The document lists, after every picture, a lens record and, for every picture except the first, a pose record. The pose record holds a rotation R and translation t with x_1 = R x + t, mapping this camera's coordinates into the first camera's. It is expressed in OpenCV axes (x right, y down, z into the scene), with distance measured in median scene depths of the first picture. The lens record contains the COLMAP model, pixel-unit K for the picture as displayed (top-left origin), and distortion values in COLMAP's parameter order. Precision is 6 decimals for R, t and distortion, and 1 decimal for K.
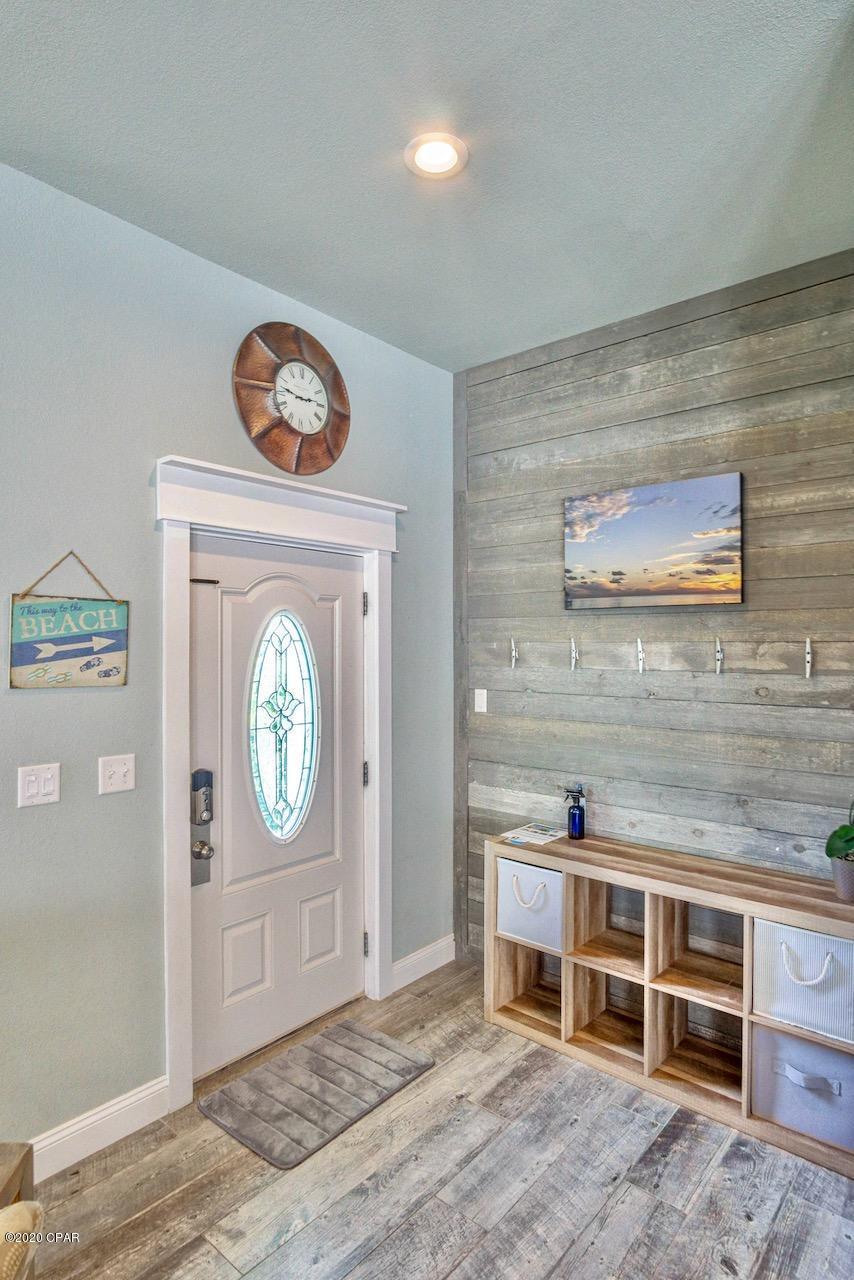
lens RADIAL K [[698.9, 0, 427.0], [0, 698.9, 640.0], [0, 0, 1]] dist [-0.035760, 0.012444]
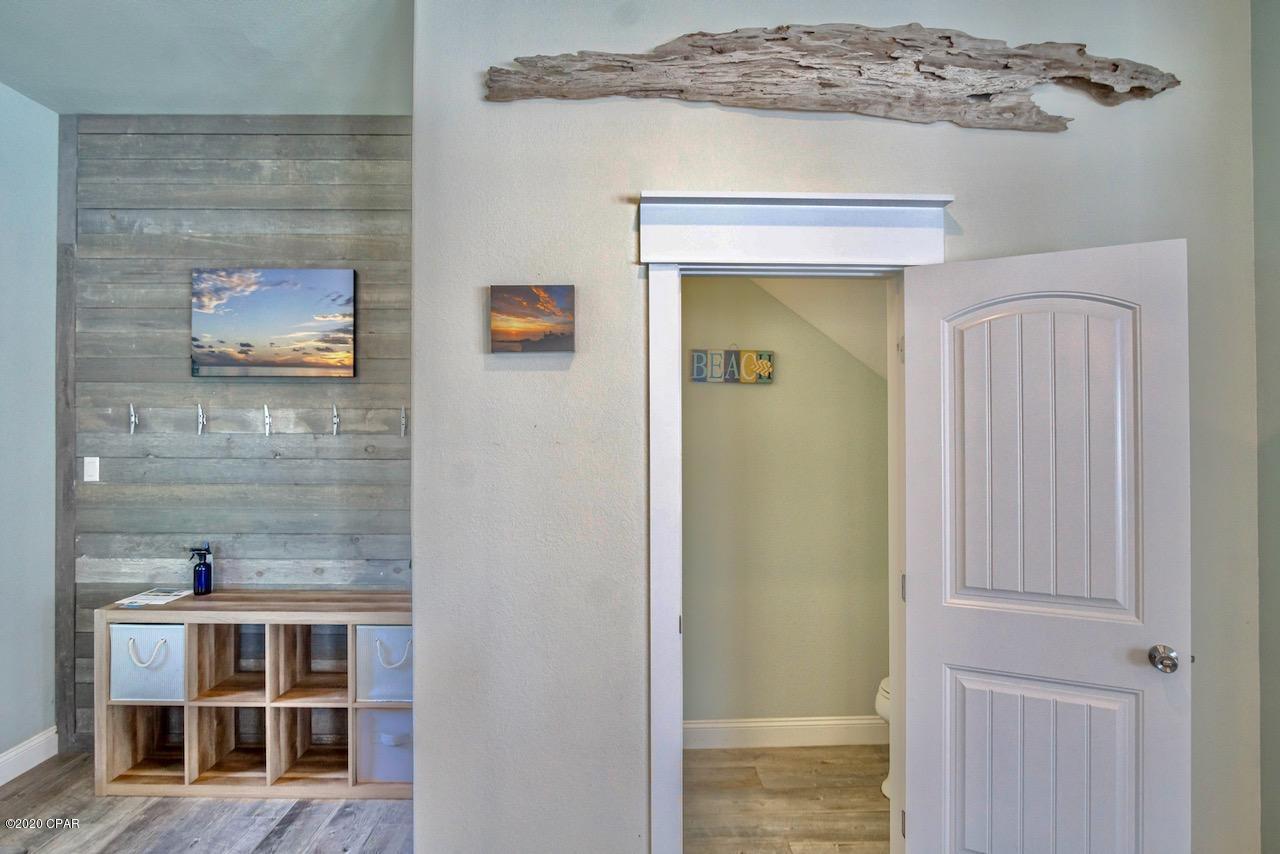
lens RADIAL K [[698.9, 0, 640.0], [0, 698.9, 427.0], [0, 0, 1]] dist [-0.035760, 0.012444]
pose [[0.743882, 0.004418, 0.668296, 0.009421], [-0.008648, 0.999958, 0.003016, 0.024741], [-0.668255, -0.008023, 0.743889, -0.225655]]
